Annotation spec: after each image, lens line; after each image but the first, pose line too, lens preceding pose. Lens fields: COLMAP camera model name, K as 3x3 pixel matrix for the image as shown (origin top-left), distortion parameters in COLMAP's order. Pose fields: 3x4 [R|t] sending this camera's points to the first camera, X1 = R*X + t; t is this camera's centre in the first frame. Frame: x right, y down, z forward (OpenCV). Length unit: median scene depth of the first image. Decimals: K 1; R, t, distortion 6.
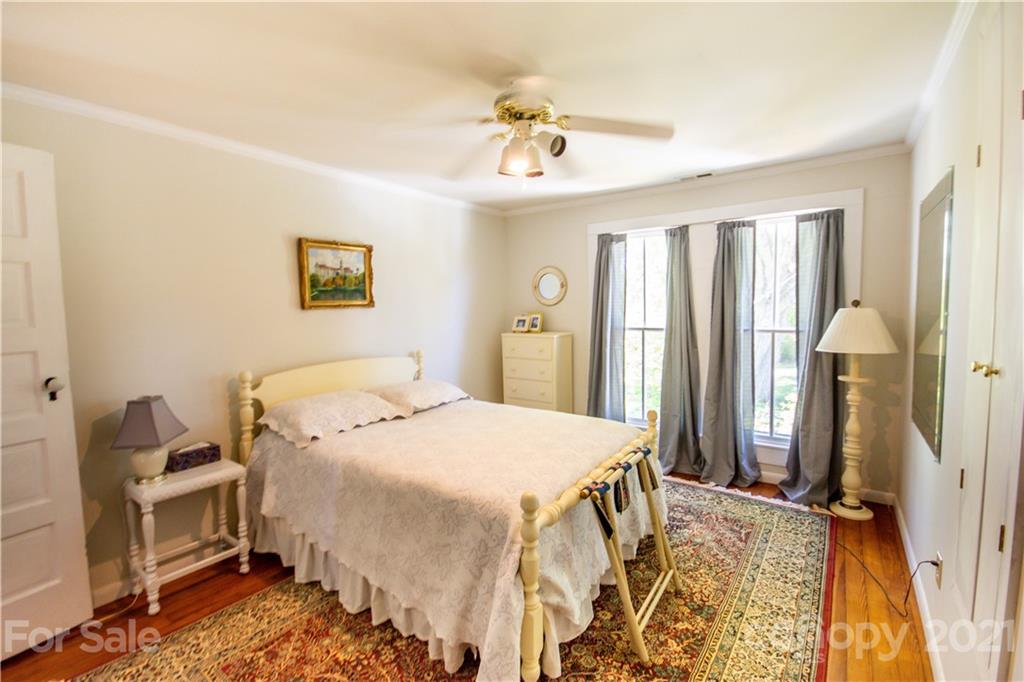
lens RADIAL K [[454.9, 0, 510.1], [0, 454.9, 337.8], [0, 0, 1]] dist [0.000069, -0.007432]
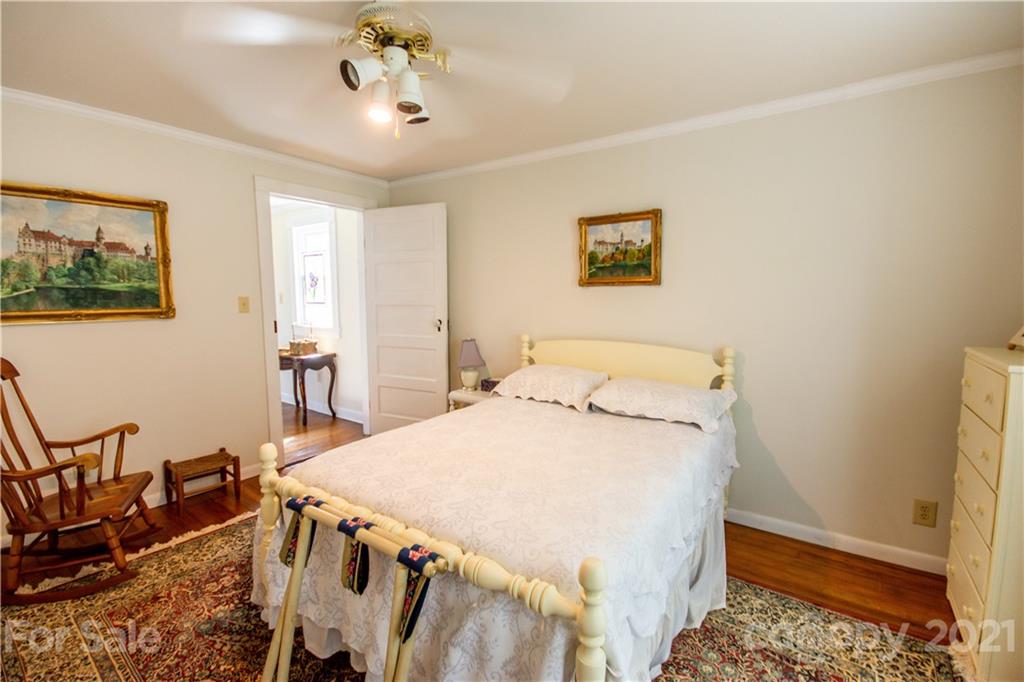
lens RADIAL K [[454.9, 0, 510.1], [0, 454.9, 337.8], [0, 0, 1]] dist [0.000069, -0.007432]
pose [[0.002991, 0.124994, -0.992153, 0.580435], [-0.066225, 0.990004, 0.124523, -0.060831], [0.997800, 0.065333, 0.011239, 0.785612]]
